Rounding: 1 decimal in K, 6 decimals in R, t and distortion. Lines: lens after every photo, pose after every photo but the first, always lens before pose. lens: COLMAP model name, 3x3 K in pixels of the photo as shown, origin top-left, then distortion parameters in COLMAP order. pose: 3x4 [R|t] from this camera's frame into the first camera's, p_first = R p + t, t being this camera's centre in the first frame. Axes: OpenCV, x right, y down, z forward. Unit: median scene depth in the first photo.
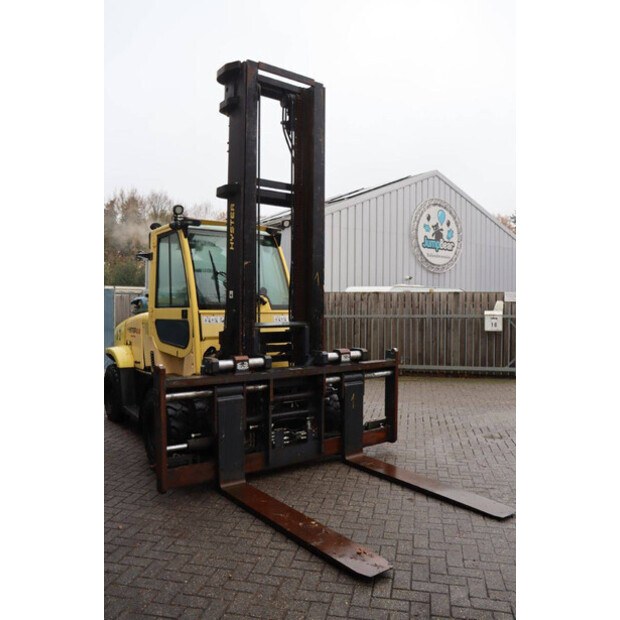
lens RADIAL K [[505.8, 0, 312.2], [0, 505.8, 310.1], [0, 0, 1]] dist [-0.169507, 0.142025]
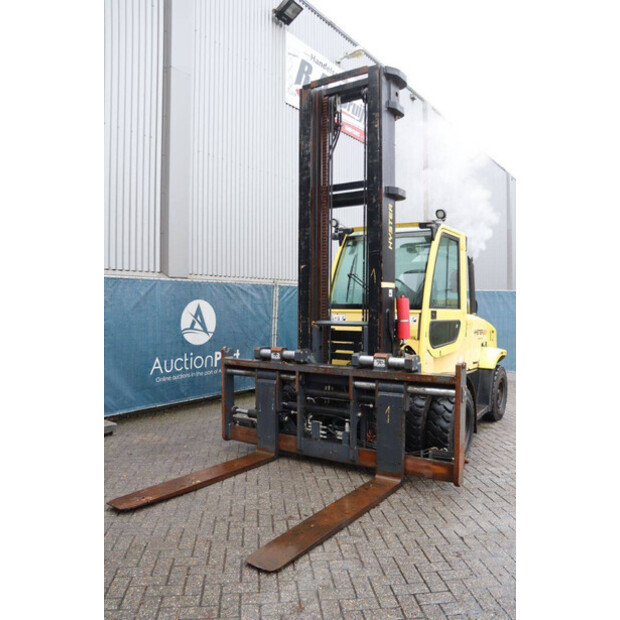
lens RADIAL K [[505.8, 0, 314.1], [0, 505.8, 310.2], [0, 0, 1]] dist [-0.169507, 0.142025]
pose [[0.322910, 0.001637, -0.946428, 0.902211], [-0.012487, 0.999919, -0.002531, 0.005791], [0.946347, 0.012635, 0.322904, 0.631220]]
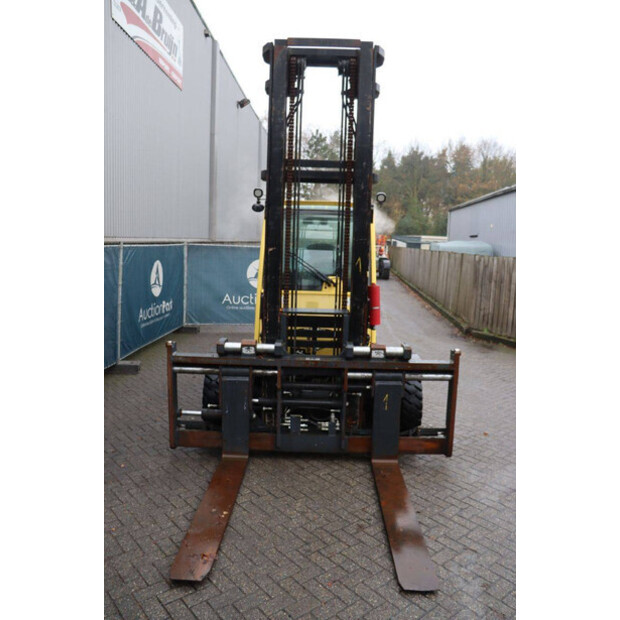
lens RADIAL K [[505.8, 0, 312.9], [0, 505.8, 307.3], [0, 0, 1]] dist [-0.169507, 0.142025]
pose [[0.790775, 0.089939, -0.605463, 0.534580], [-0.029659, 0.993615, 0.108860, -0.086263], [0.611387, -0.068126, 0.788393, 0.234045]]
